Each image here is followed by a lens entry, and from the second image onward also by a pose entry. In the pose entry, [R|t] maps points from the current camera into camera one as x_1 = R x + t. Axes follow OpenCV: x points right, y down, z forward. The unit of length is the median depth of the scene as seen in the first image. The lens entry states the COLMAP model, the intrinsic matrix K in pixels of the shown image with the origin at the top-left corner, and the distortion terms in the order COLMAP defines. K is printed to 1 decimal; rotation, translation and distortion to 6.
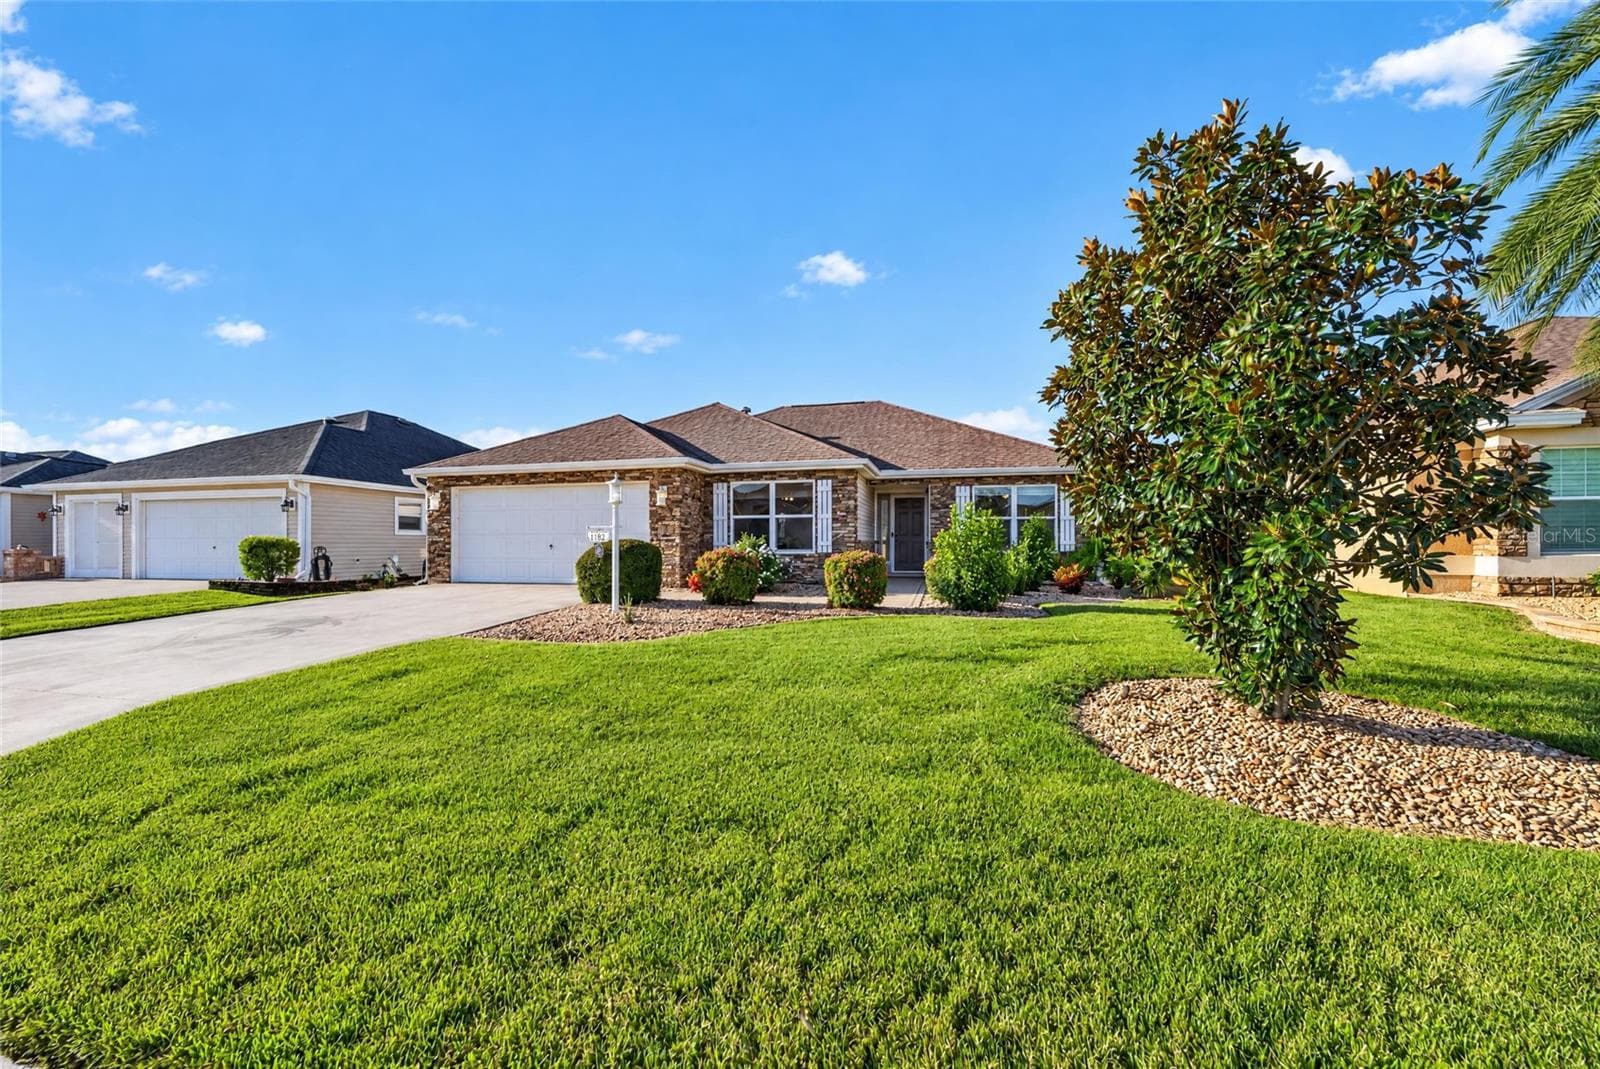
lens RADIAL K [[644.2, 0, 782.5], [0, 644.2, 539.8], [0, 0, 1]] dist [-0.011282, 0.000017]
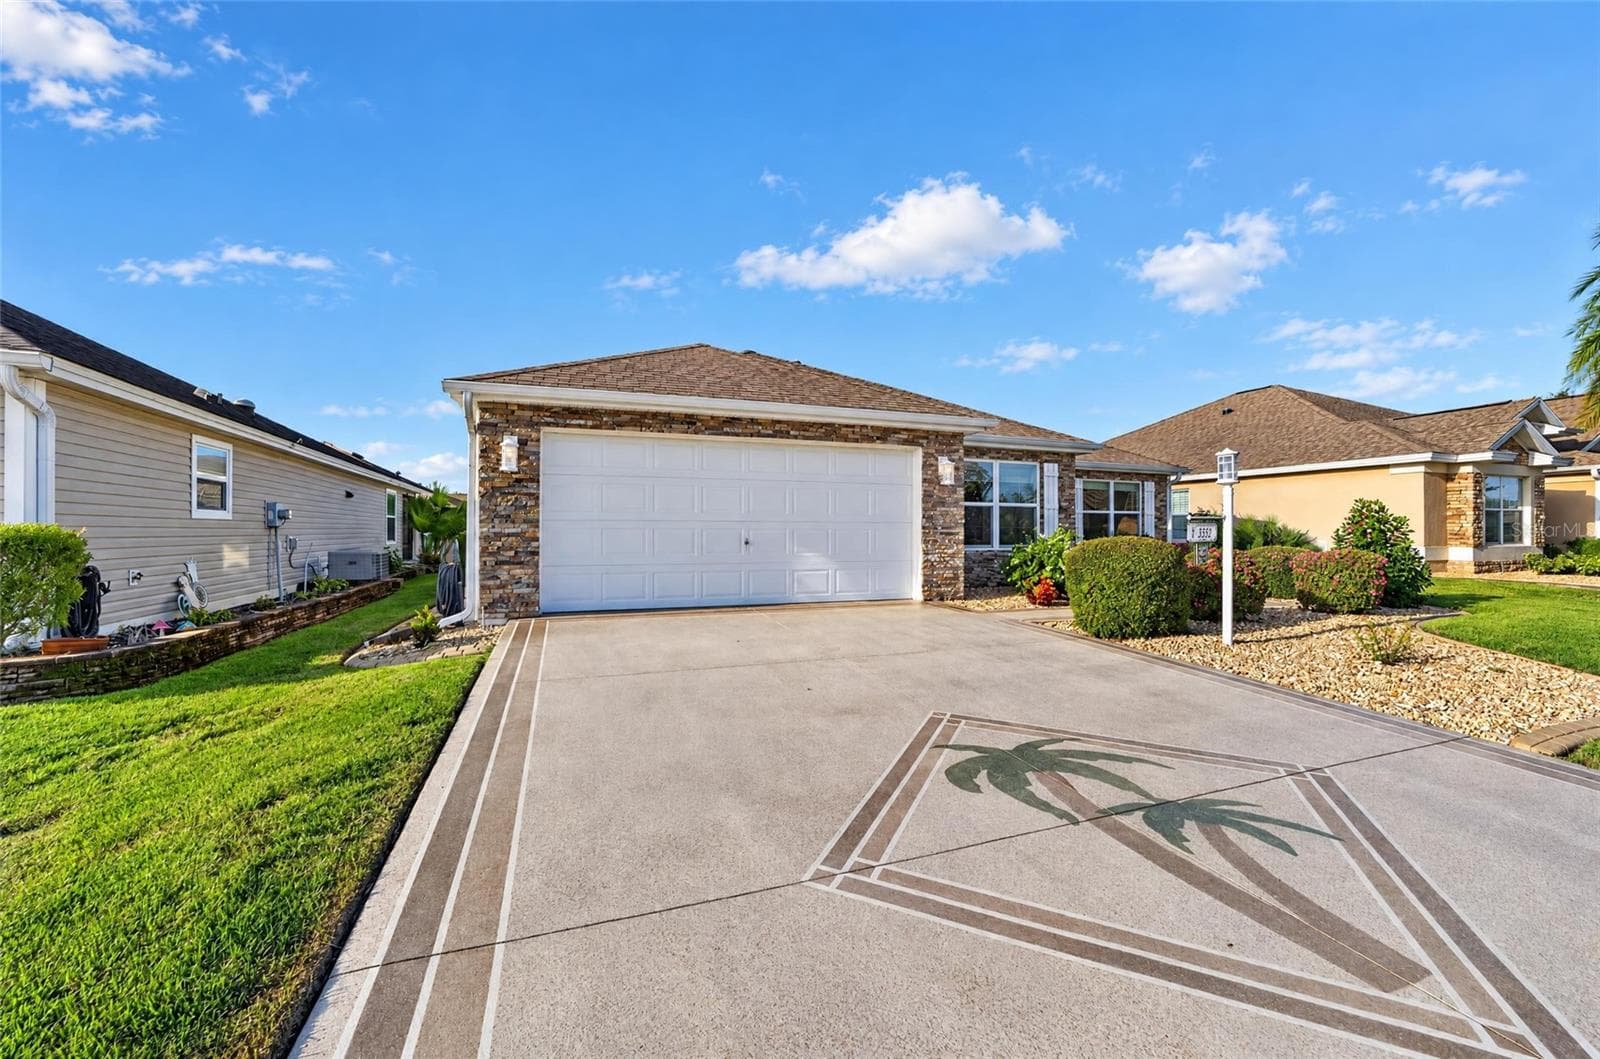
lens RADIAL K [[617.2, 0, 805.2], [0, 617.2, 526.8], [0, 0, 1]] dist [-0.021202, -0.000028]
pose [[0.814545, 0.006763, 0.580061, -0.626779], [-0.006903, 0.999974, -0.001965, -0.004095], [-0.580059, -0.002403, 0.814571, 0.485509]]
